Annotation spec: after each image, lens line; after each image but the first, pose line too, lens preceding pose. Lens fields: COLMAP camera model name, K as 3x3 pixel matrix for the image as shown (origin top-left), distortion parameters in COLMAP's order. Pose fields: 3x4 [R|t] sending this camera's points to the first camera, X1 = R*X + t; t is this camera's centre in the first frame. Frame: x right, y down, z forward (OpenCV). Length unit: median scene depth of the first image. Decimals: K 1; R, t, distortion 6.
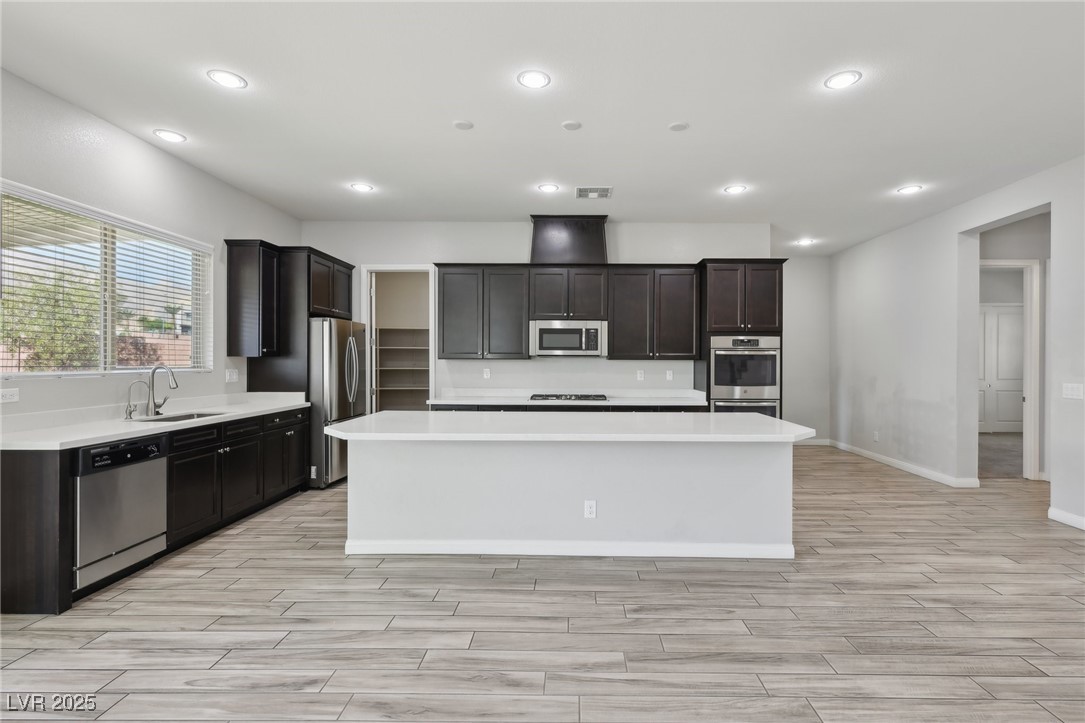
lens RADIAL K [[512.1, 0, 568.7], [0, 512.1, 360.9], [0, 0, 1]] dist [0.001001, 0.000107]
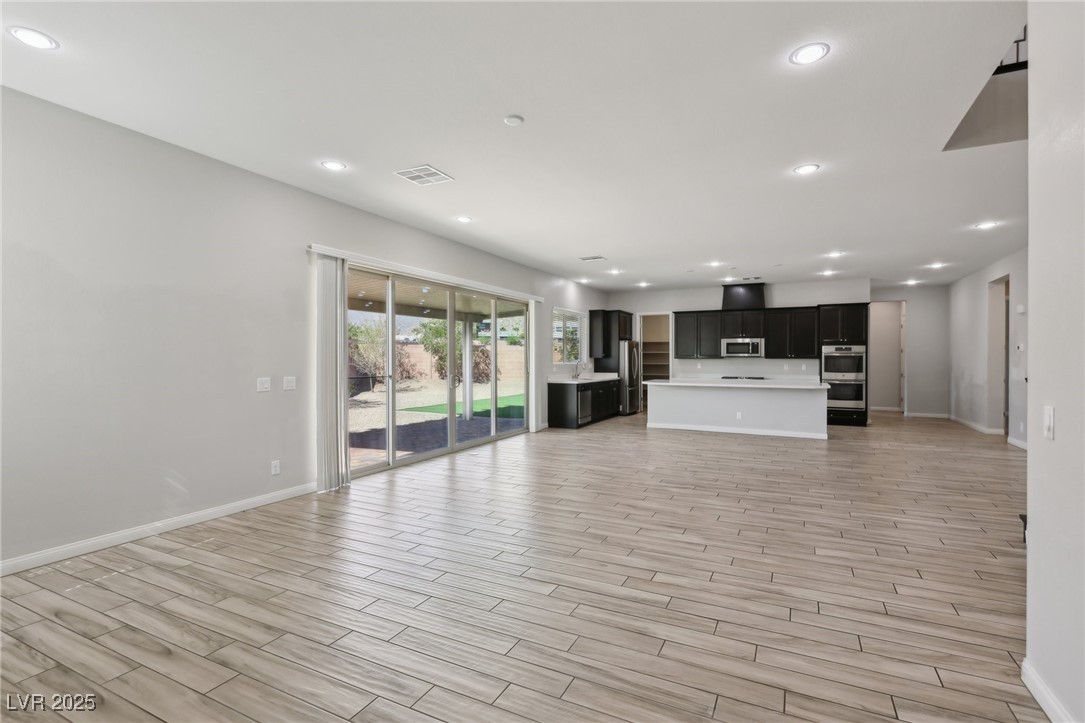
lens RADIAL K [[508.9, 0, 546.0], [0, 508.9, 361.8], [0, 0, 1]] dist [0.000852, 0.000046]
pose [[0.897339, 0.000212, -0.441342, 0.198406], [0.001214, 0.999995, 0.002949, 0.003377], [0.441341, -0.003182, 0.897334, -1.152484]]
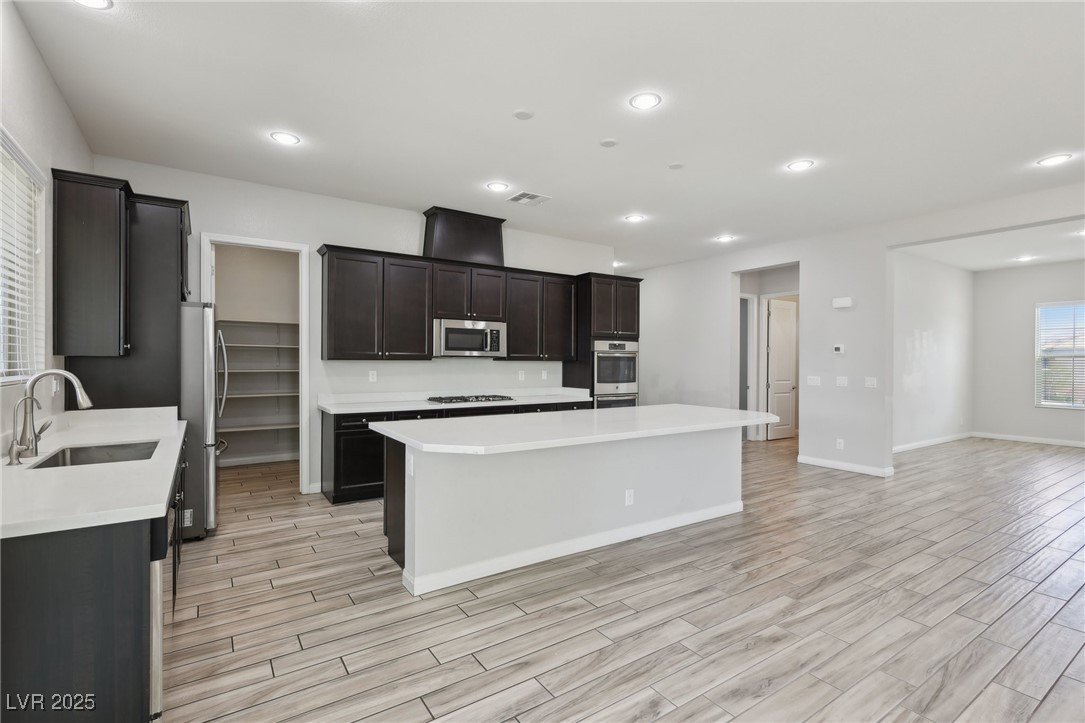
lens RADIAL K [[502.6, 0, 541.2], [0, 502.6, 363.1], [0, 0, 1]] dist [0.001225, 0.000448]
pose [[0.827602, -0.001720, 0.561313, -0.469653], [-0.001445, 0.999985, 0.005195, -0.003102], [-0.561314, -0.005110, 0.827587, 0.137839]]
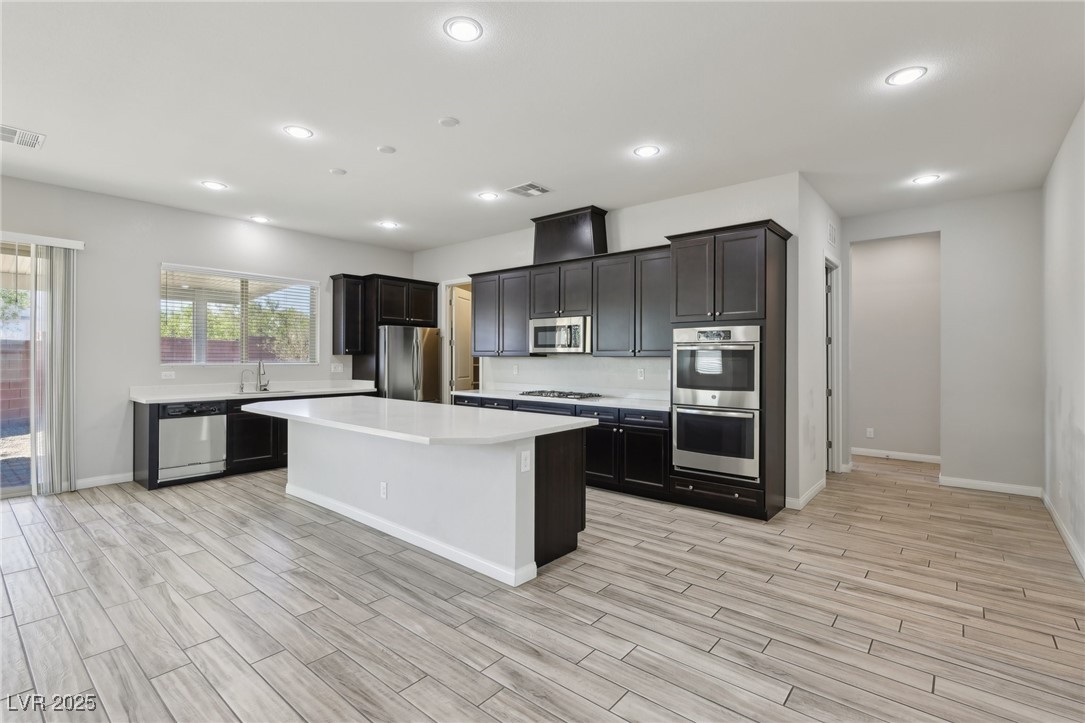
lens RADIAL K [[501.7, 0, 543.5], [0, 501.7, 357.6], [0, 0, 1]] dist [0.001492, 0.000643]
pose [[0.772046, 0.000133, -0.635566, 0.653323], [-0.002579, 0.999992, -0.002924, 0.002050], [0.635561, 0.003897, 0.772041, 0.244136]]
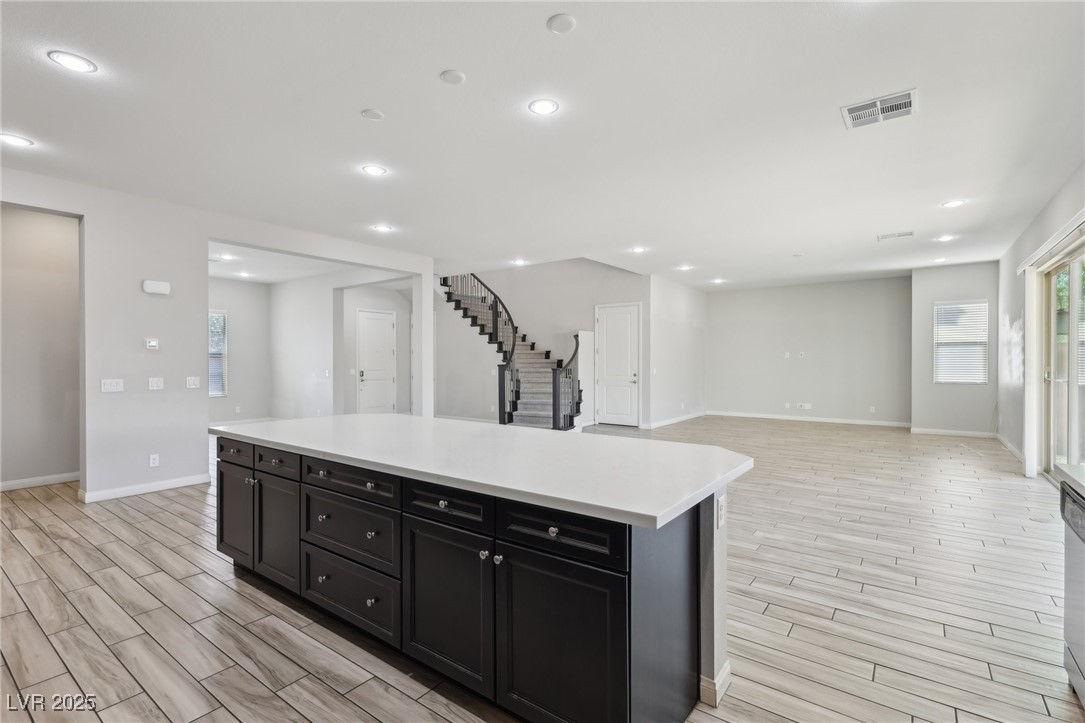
lens RADIAL K [[502.0, 0, 539.6], [0, 502.0, 363.4], [0, 0, 1]] dist [0.000791, 0.000035]
pose [[-0.803303, -0.007145, 0.595528, -0.394934], [-0.000604, 0.999937, 0.011182, -0.004801], [-0.595571, 0.008622, -0.803257, 1.047098]]
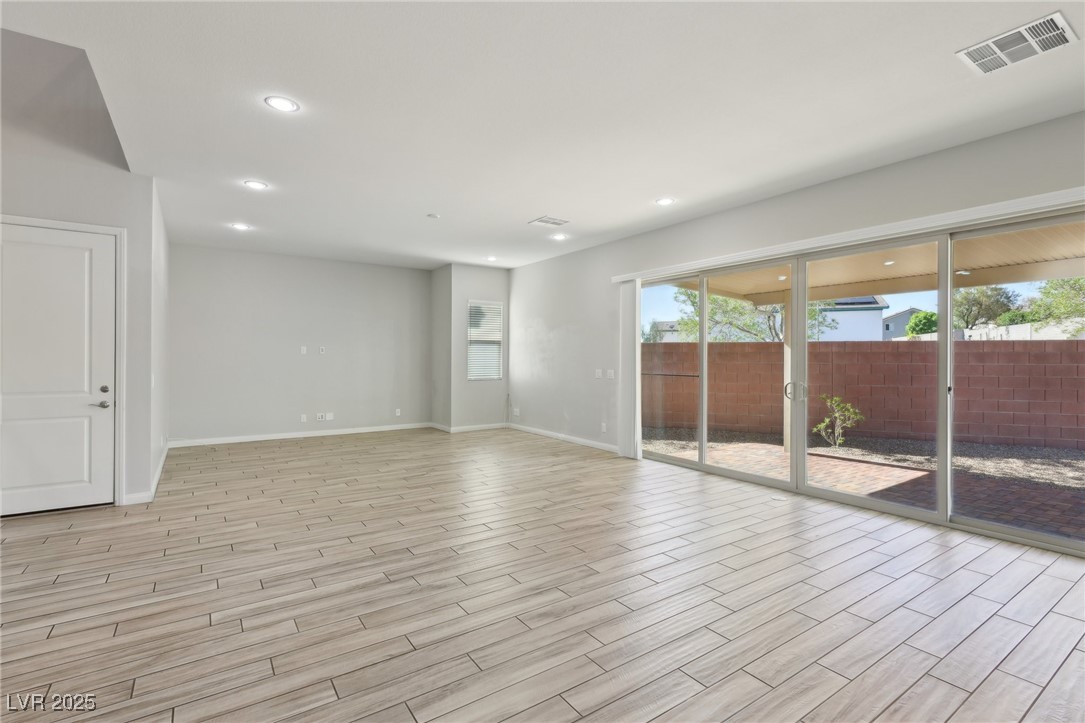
lens RADIAL K [[502.5, 0, 541.4], [0, 502.5, 358.3], [0, 0, 1]] dist [0.002381, 0.000283]
pose [[-0.823230, -0.005516, -0.567682, 0.298611], [-0.007613, 0.999970, 0.001323, 0.000694], [0.567658, 0.005411, -0.823247, 0.449857]]
